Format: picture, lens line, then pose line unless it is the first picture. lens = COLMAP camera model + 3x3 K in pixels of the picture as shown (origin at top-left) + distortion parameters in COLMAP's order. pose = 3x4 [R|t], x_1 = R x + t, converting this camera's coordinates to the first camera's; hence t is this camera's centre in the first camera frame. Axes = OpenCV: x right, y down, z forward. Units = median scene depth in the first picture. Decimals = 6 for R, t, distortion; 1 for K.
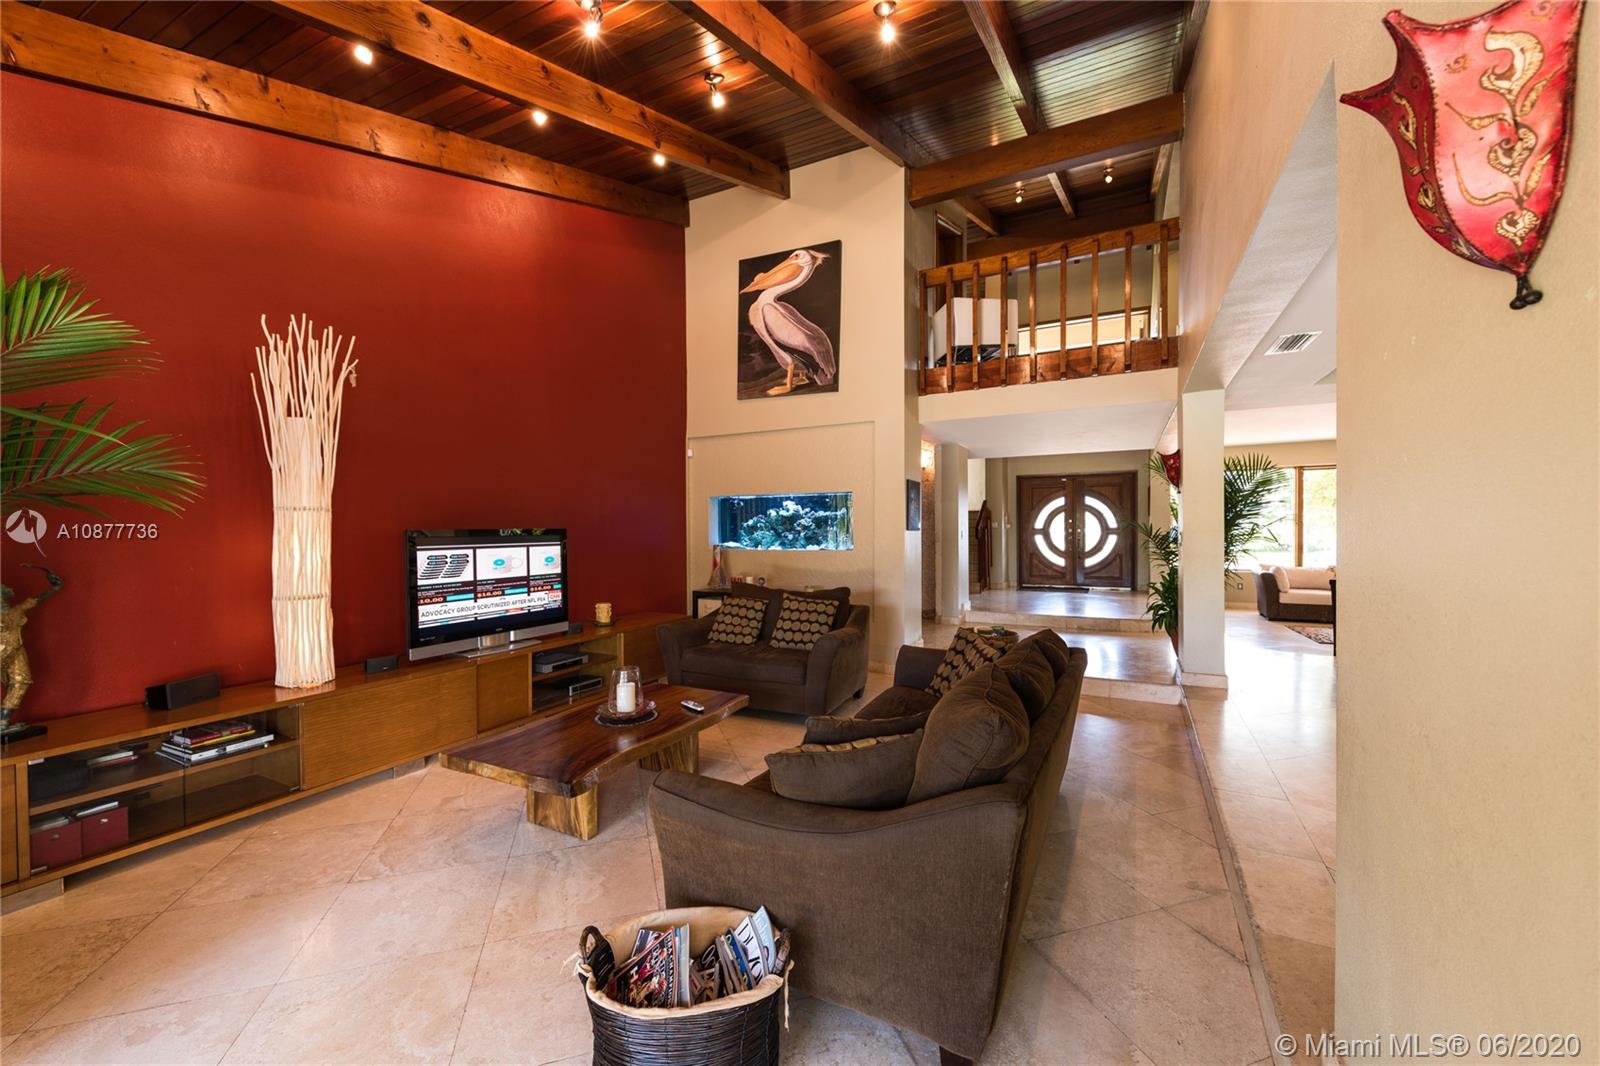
lens RADIAL K [[631.7, 0, 785.3], [0, 631.7, 536.7], [0, 0, 1]] dist [0.000608, 0.000009]
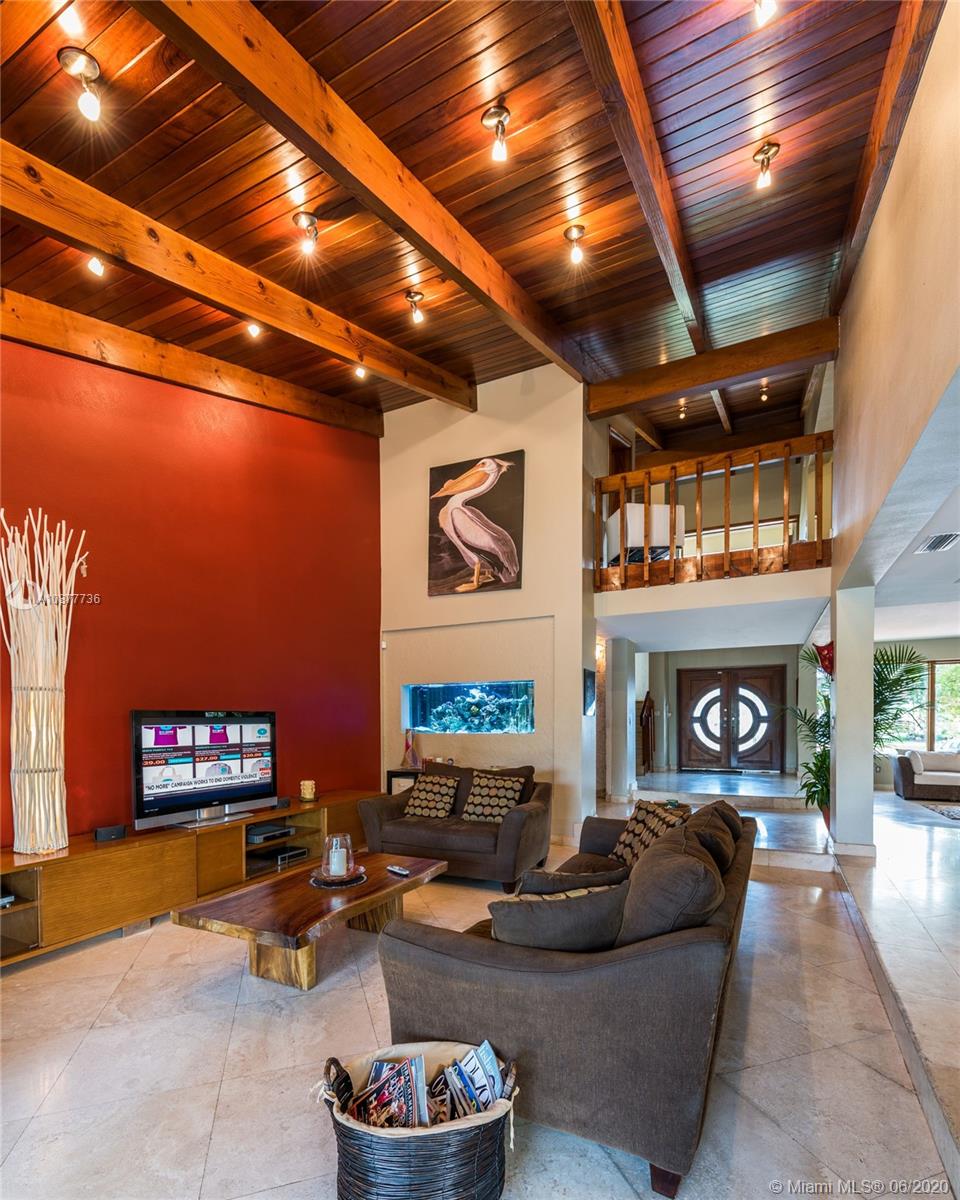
lens RADIAL K [[576.8, 0, 466.4], [0, 576.8, 731.7], [0, 0, 1]] dist [0.000663, 0.000197]
pose [[0.999908, 0.001720, 0.013421, -0.031469], [-0.001810, 0.999976, 0.006697, 0.015463], [-0.013409, -0.006721, 0.999888, 0.000235]]
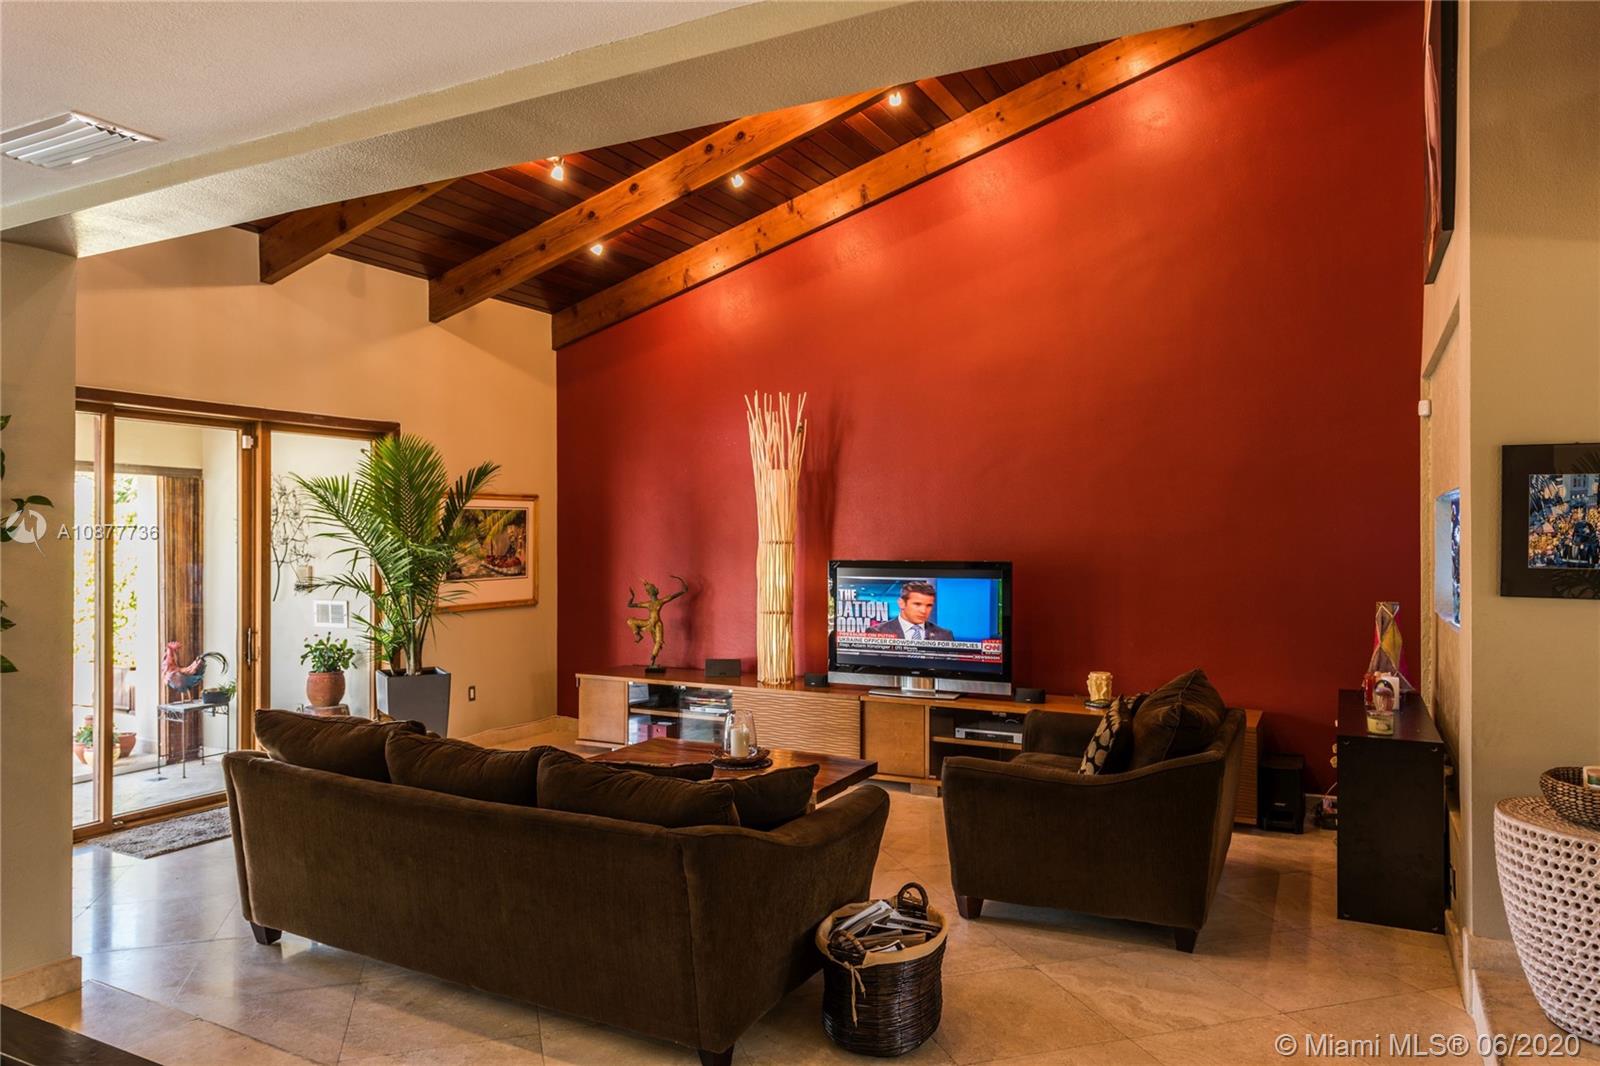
lens RADIAL K [[1018.7, 0, 799.1], [0, 1018.7, 529.1], [0, 0, 1]] dist [0.007427, 0.000480]
pose [[-0.021228, -0.000549, -0.999775, 0.946208], [-0.008190, 0.999966, -0.000375, -0.053947], [0.999741, 0.008180, -0.021232, 0.802841]]
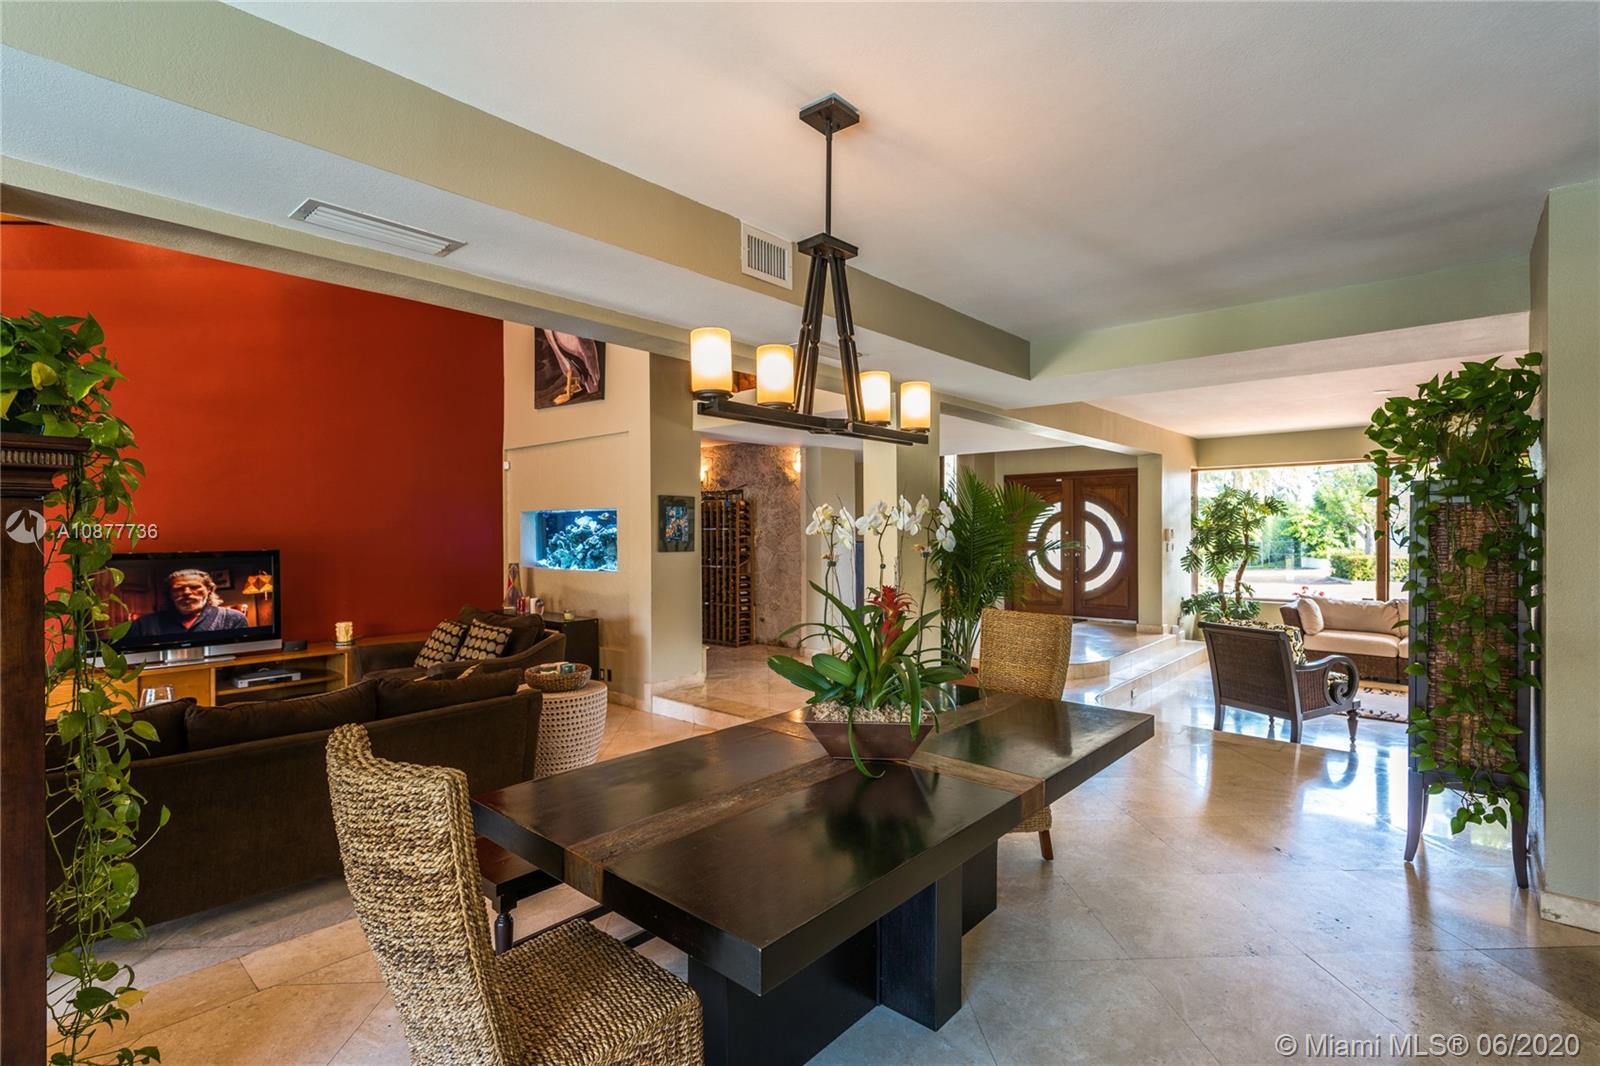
lens RADIAL K [[774.4, 0, 794.2], [0, 774.4, 523.7], [0, 0, 1]] dist [-0.000848, -0.000020]
pose [[0.968836, 0.001139, -0.247699, 0.825248], [-0.005527, 0.999840, -0.017017, -0.040796], [0.247639, 0.017856, 0.968688, -0.025837]]
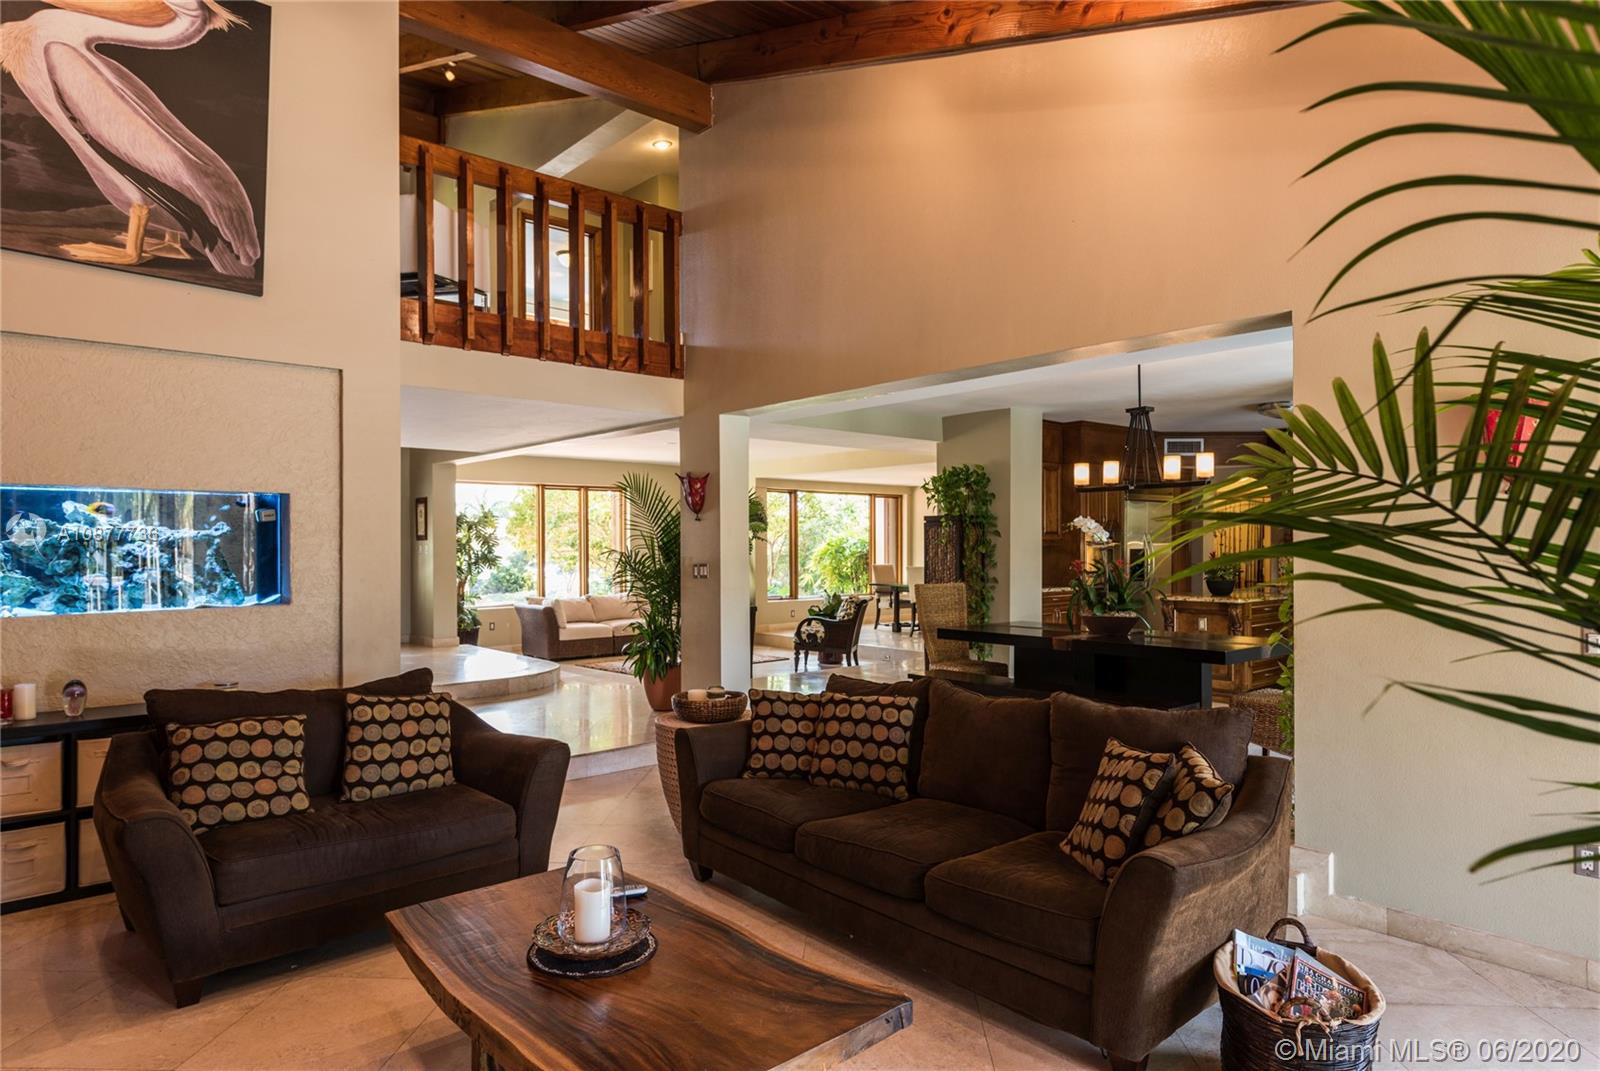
lens RADIAL K [[944.5, 0, 841.9], [0, 944.5, 536.3], [0, 0, 1]] dist [0.009029, 0.002241]
pose [[0.316133, 0.013823, 0.948614, -0.647374], [0.013447, 0.999728, -0.019049, -0.018418], [-0.948619, 0.018778, 0.315862, 0.408482]]
